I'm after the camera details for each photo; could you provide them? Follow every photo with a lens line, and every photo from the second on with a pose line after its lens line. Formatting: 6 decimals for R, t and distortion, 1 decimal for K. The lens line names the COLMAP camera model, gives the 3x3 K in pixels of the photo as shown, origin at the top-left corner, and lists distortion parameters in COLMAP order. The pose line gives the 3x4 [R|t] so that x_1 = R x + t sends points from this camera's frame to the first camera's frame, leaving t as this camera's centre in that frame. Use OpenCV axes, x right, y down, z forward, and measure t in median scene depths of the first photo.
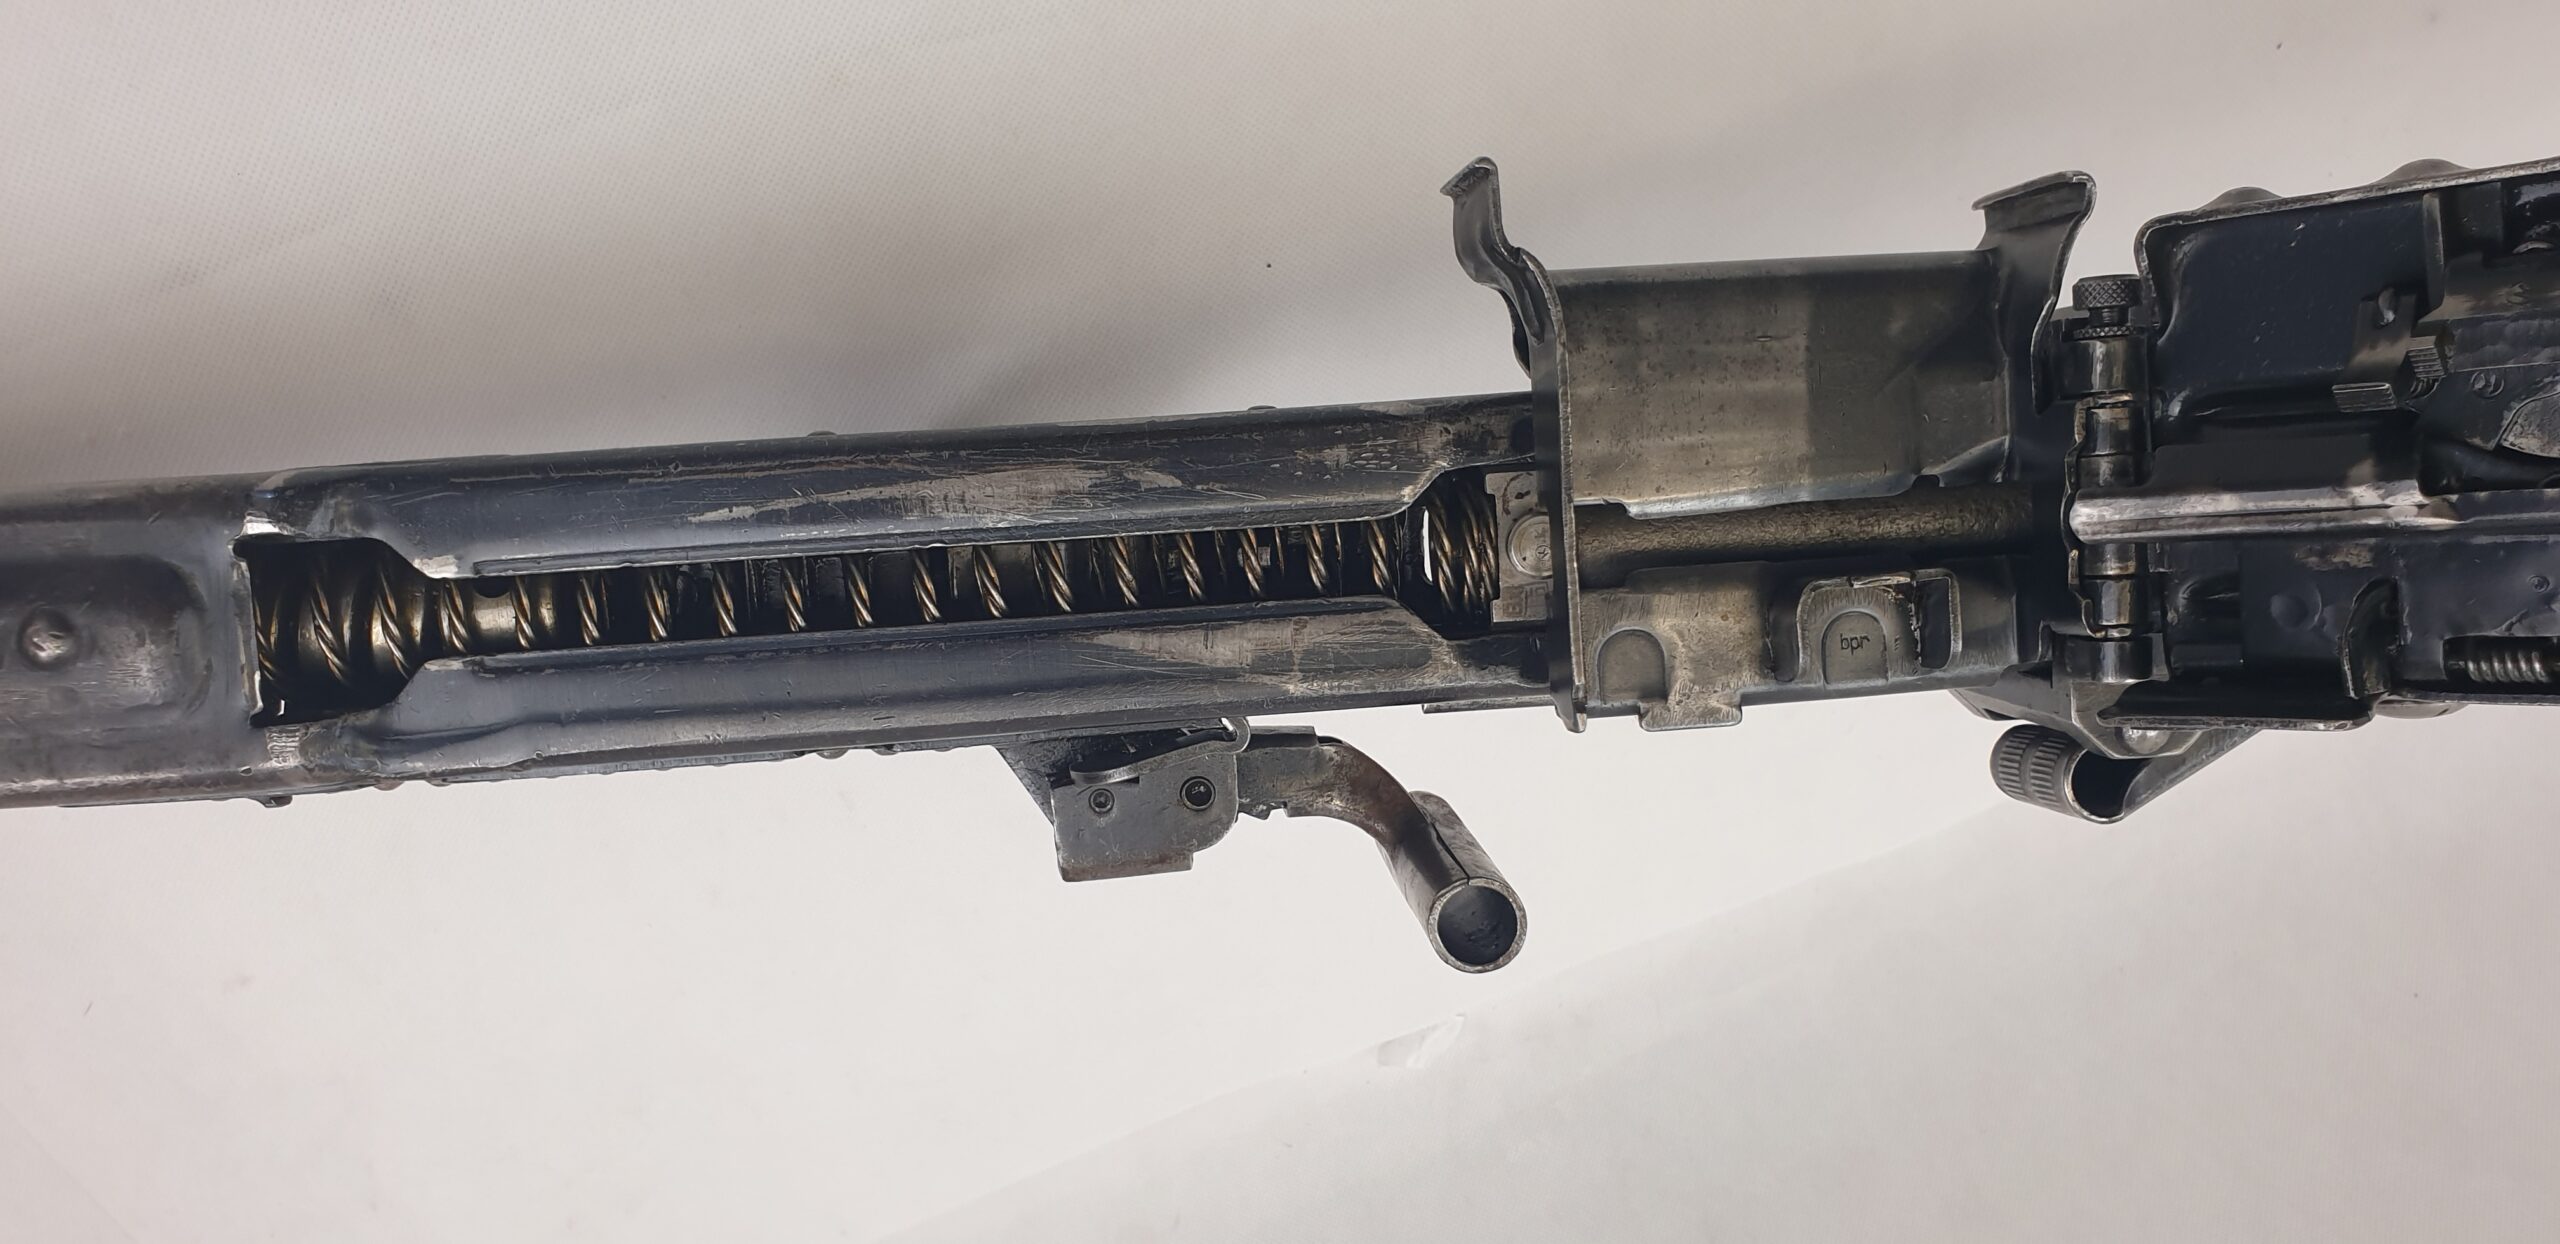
lens RADIAL K [[2060.3, 0, 1280.0], [0, 2060.3, 622.0], [0, 0, 1]] dist [0.013249, -0.086806]
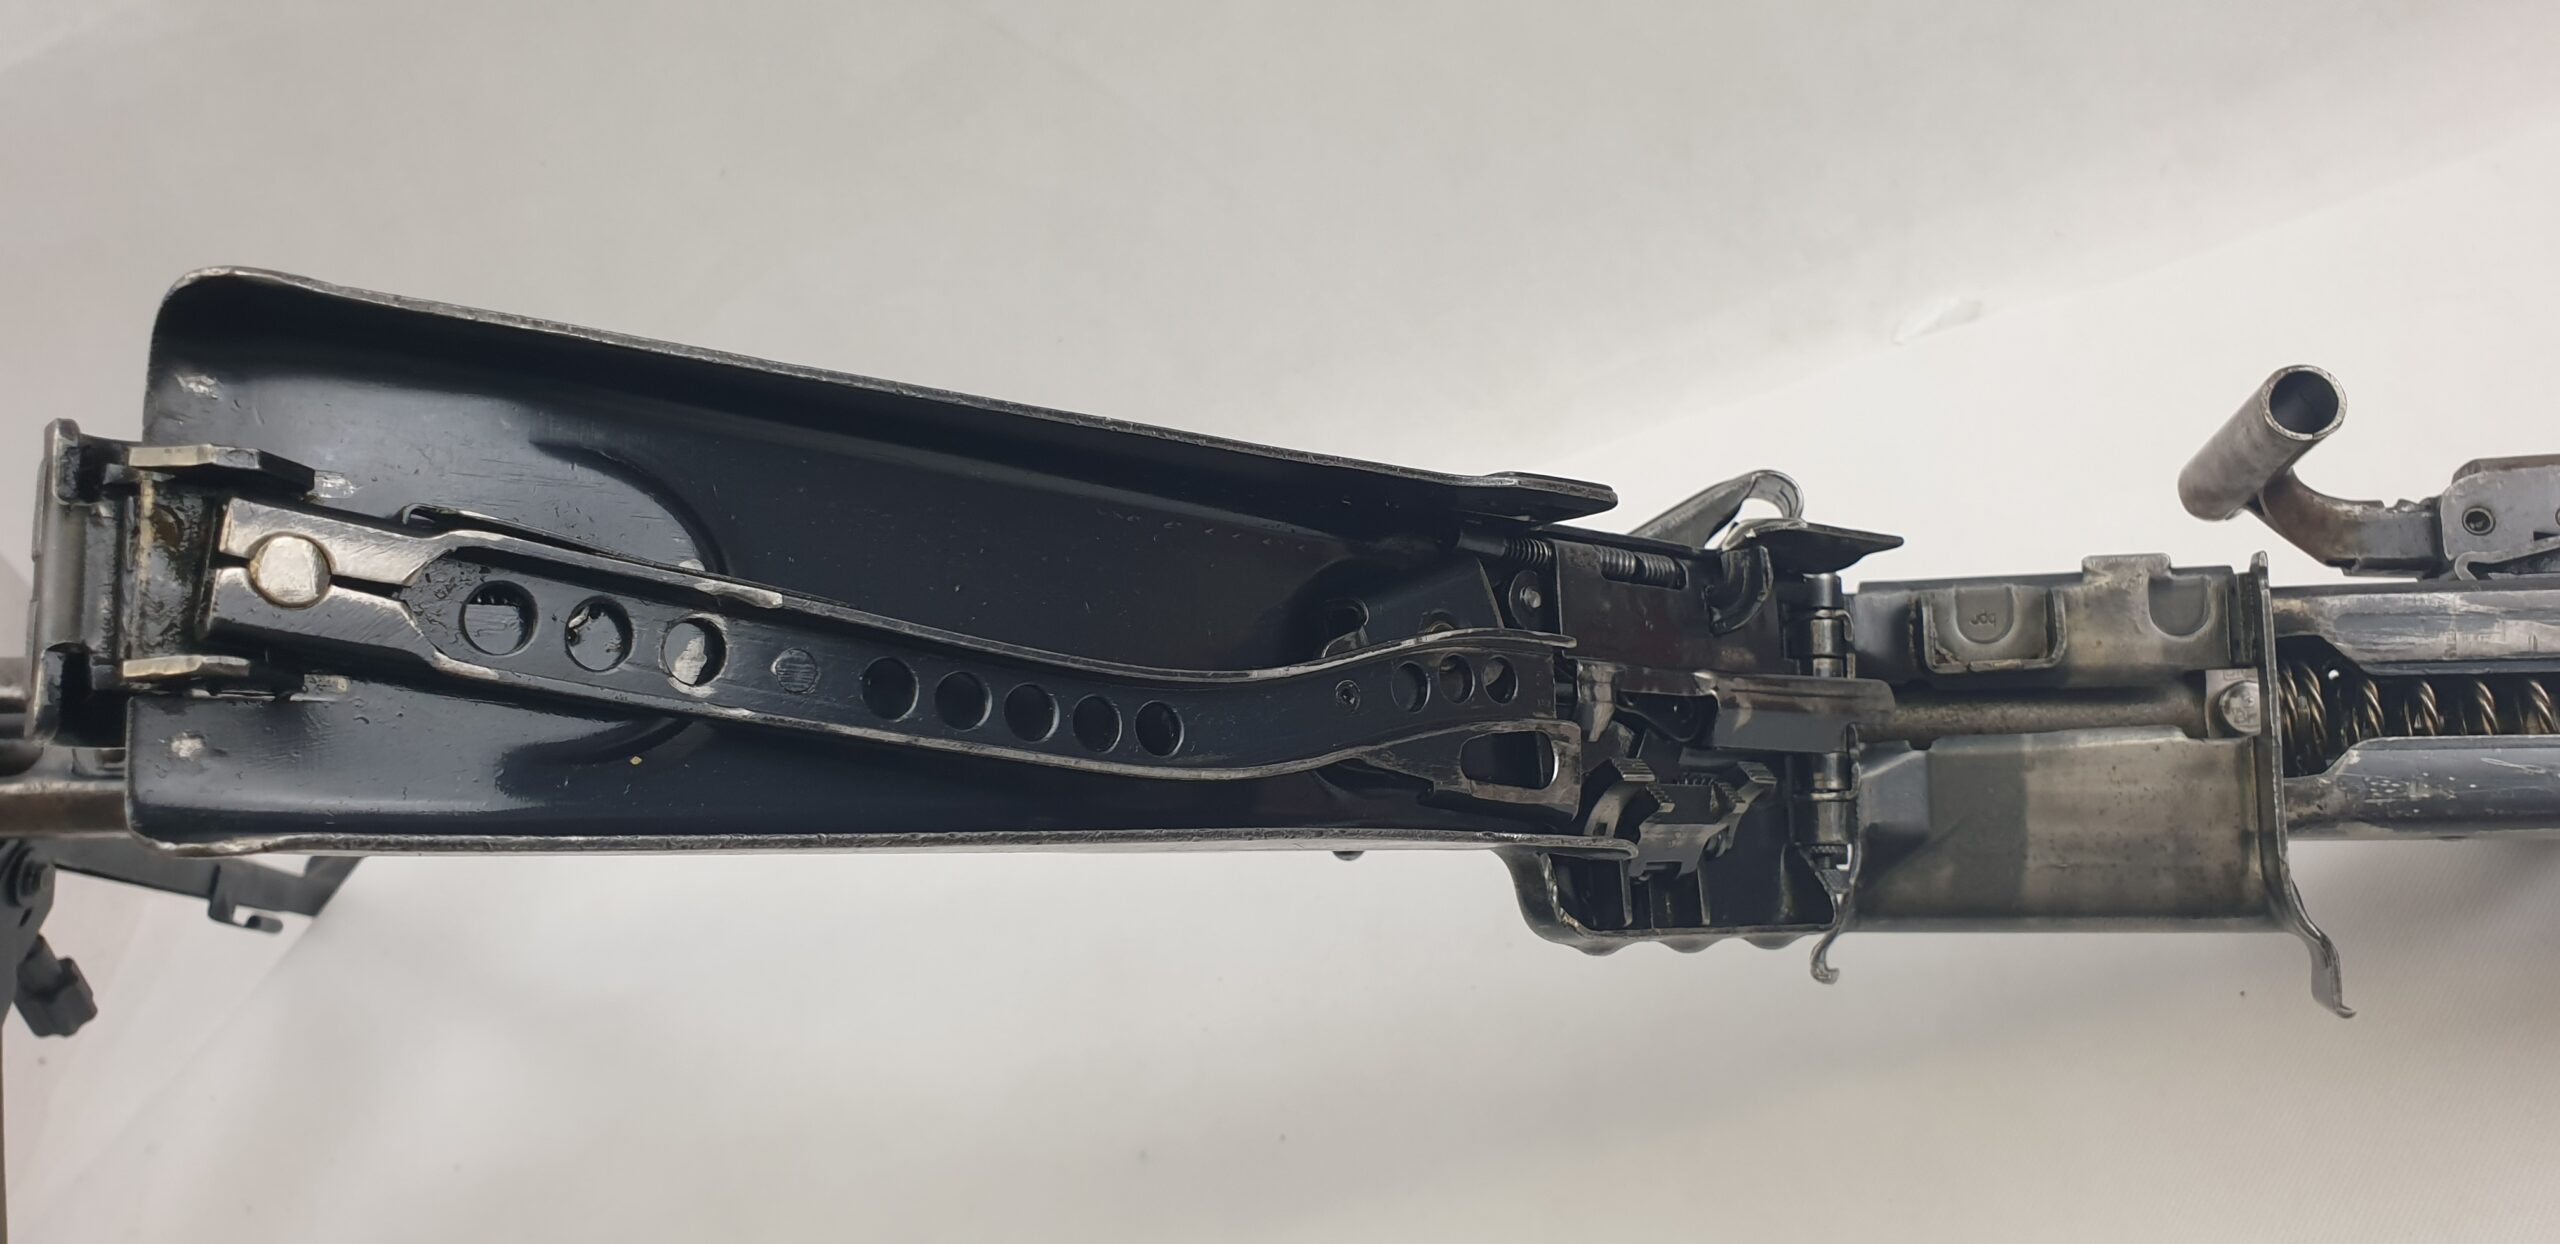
lens RADIAL K [[2034.1, 0, 1280.0], [0, 2034.1, 622.0], [0, 0, 1]] dist [-0.001494, 0.000475]
pose [[-0.987565, -0.036810, 0.152839, 0.517018], [0.045931, -0.997341, 0.056583, -0.081543], [0.150350, 0.062899, 0.986630, -0.284425]]
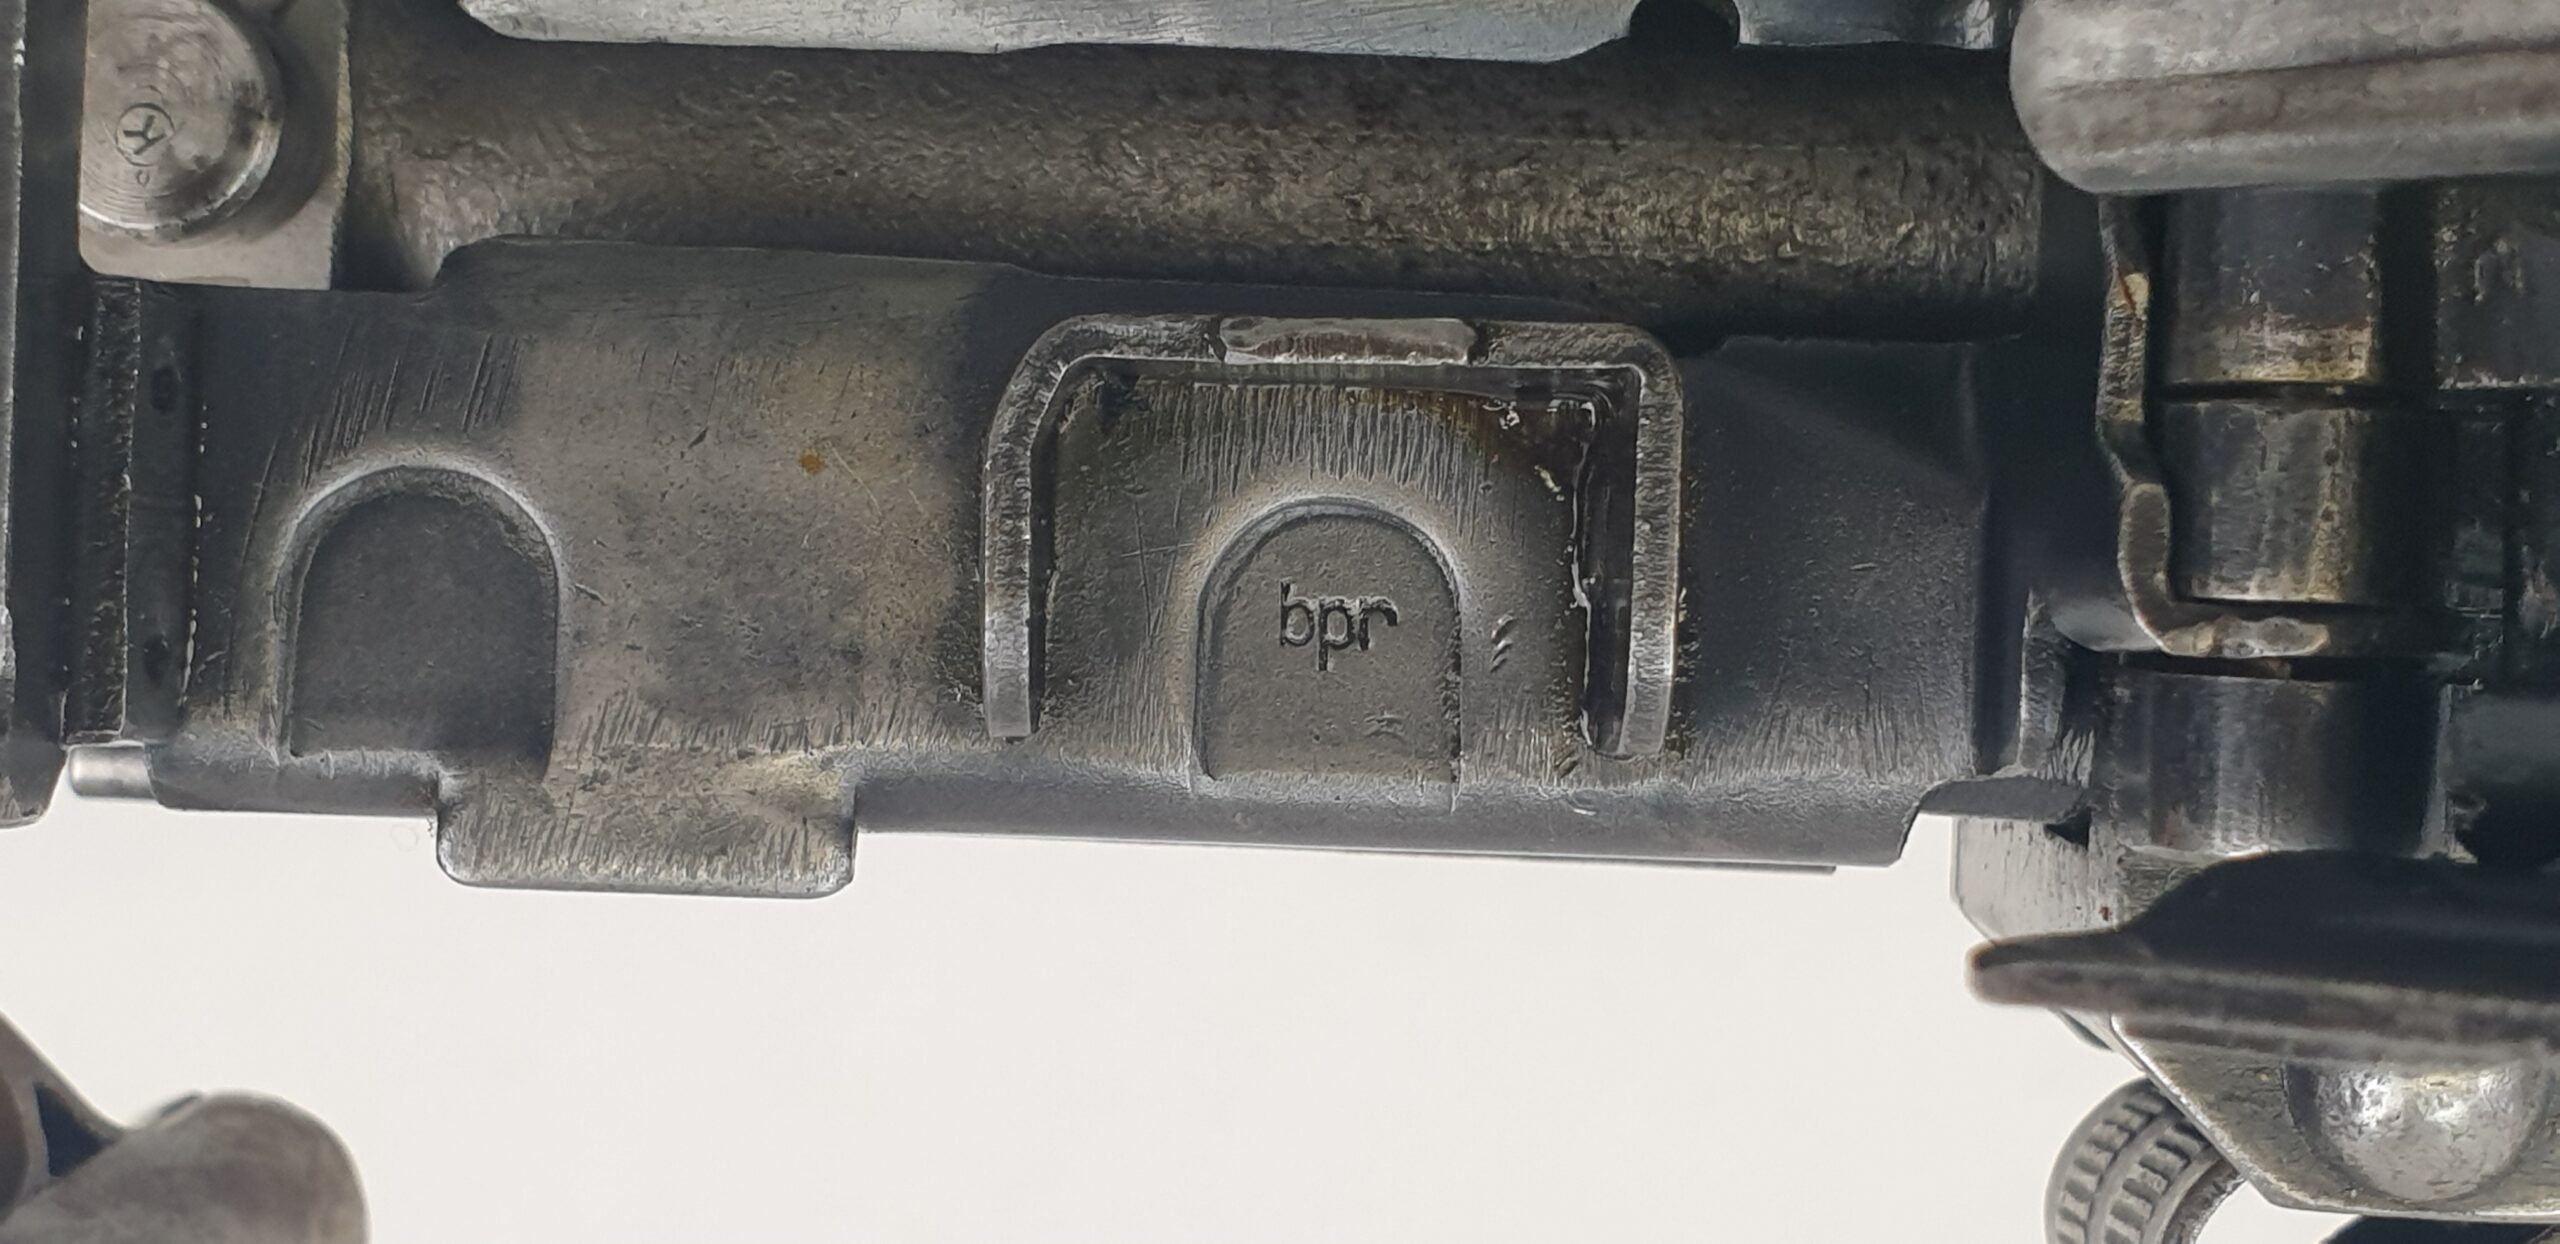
lens RADIAL K [[4094.3, 0, 1280.0], [0, 4094.3, 622.0], [0, 0, 1]] dist [0.160172, -0.011979]
pose [[0.992303, 0.106280, -0.063559, 0.306571], [-0.109618, 0.992636, -0.051559, 0.036343], [0.057612, 0.058129, 0.996645, 0.506079]]
